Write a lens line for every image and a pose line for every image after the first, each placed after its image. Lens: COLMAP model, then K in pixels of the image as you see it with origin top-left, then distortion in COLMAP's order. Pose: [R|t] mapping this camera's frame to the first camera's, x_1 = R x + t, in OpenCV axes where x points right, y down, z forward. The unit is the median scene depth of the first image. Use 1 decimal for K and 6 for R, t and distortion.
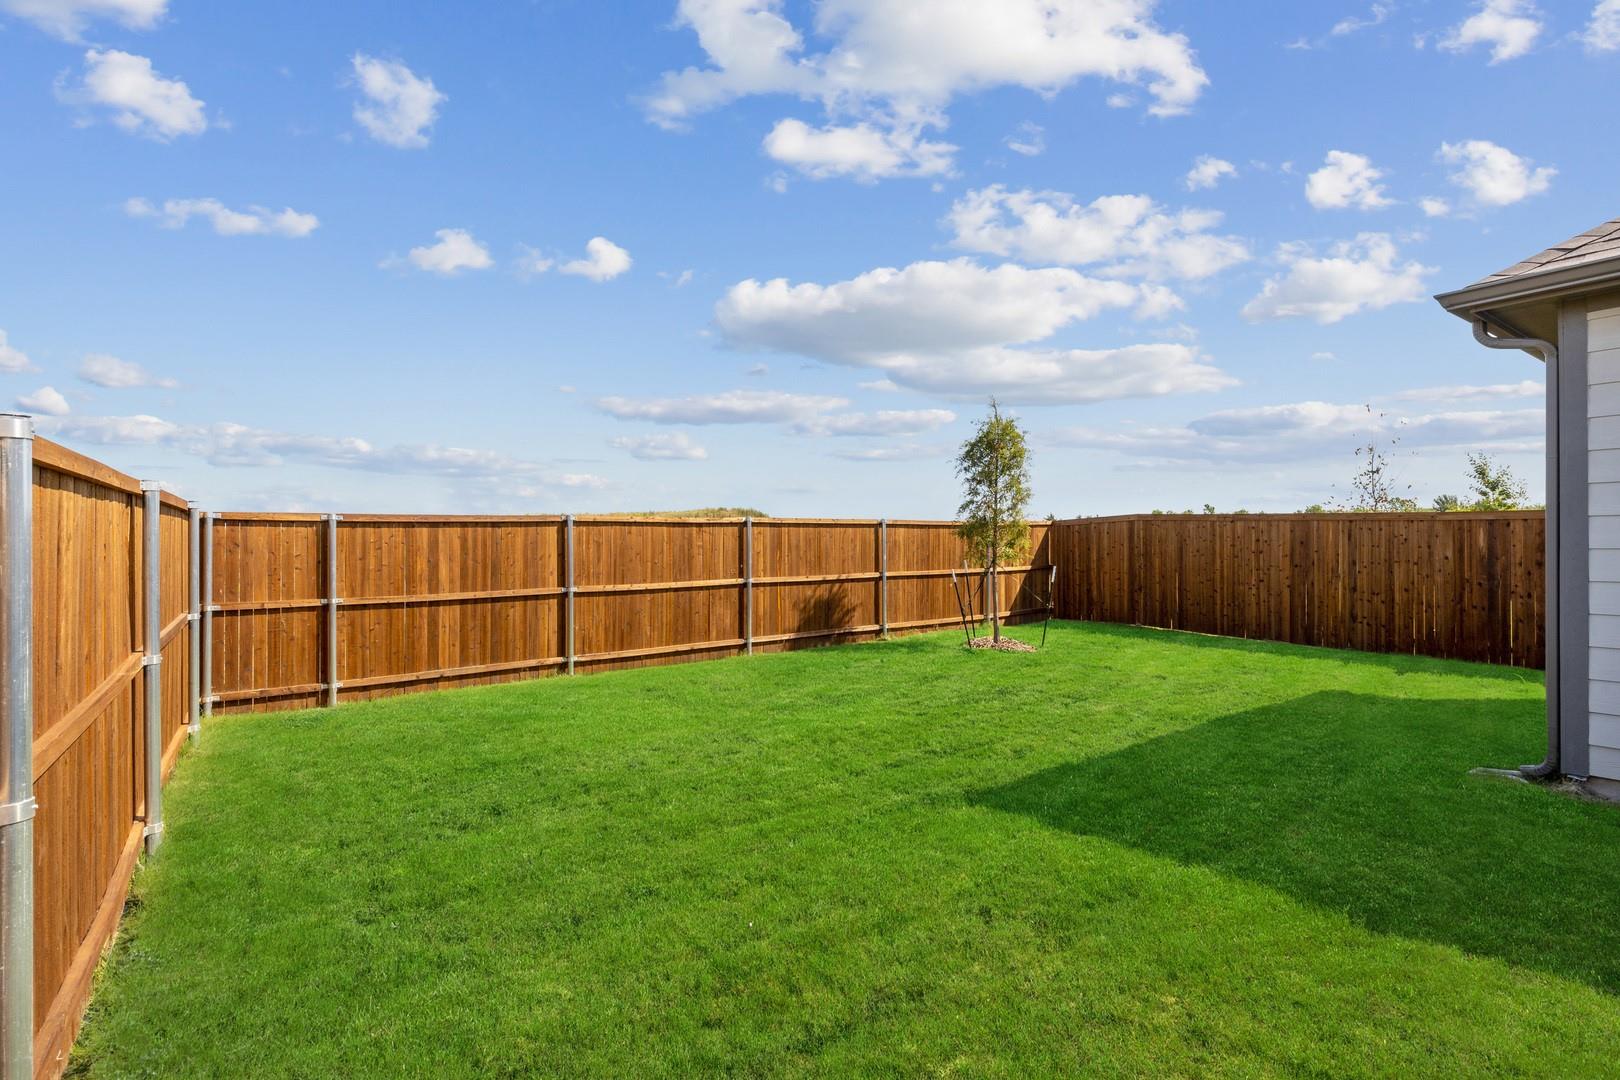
lens RADIAL K [[759.9, 0, 812.2], [0, 759.9, 535.5], [0, 0, 1]] dist [0.000016, 0.000001]
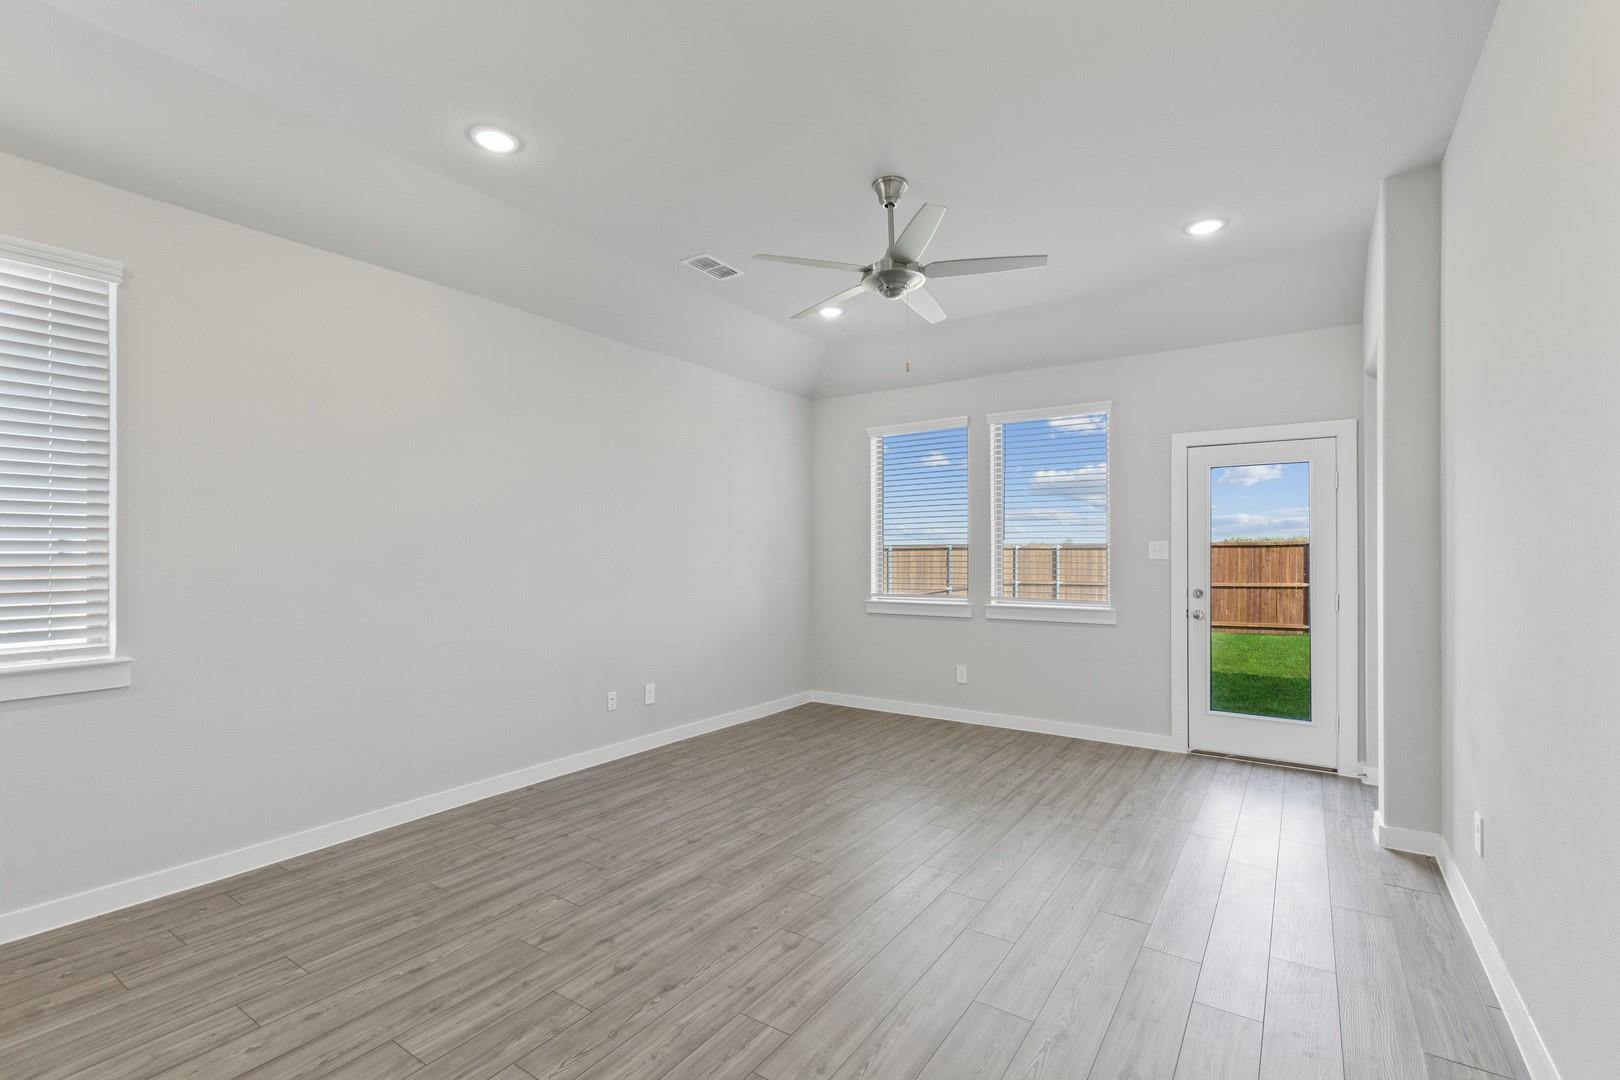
lens RADIAL K [[733.4, 0, 805.3], [0, 733.4, 547.6], [0, 0, 1]] dist [-0.000177, 0.000011]
pose [[0.342963, -0.004696, -0.939337, 2.447395], [-0.006362, 0.999953, -0.007322, 0.010643], [0.939327, 0.008487, 0.342917, -1.009496]]
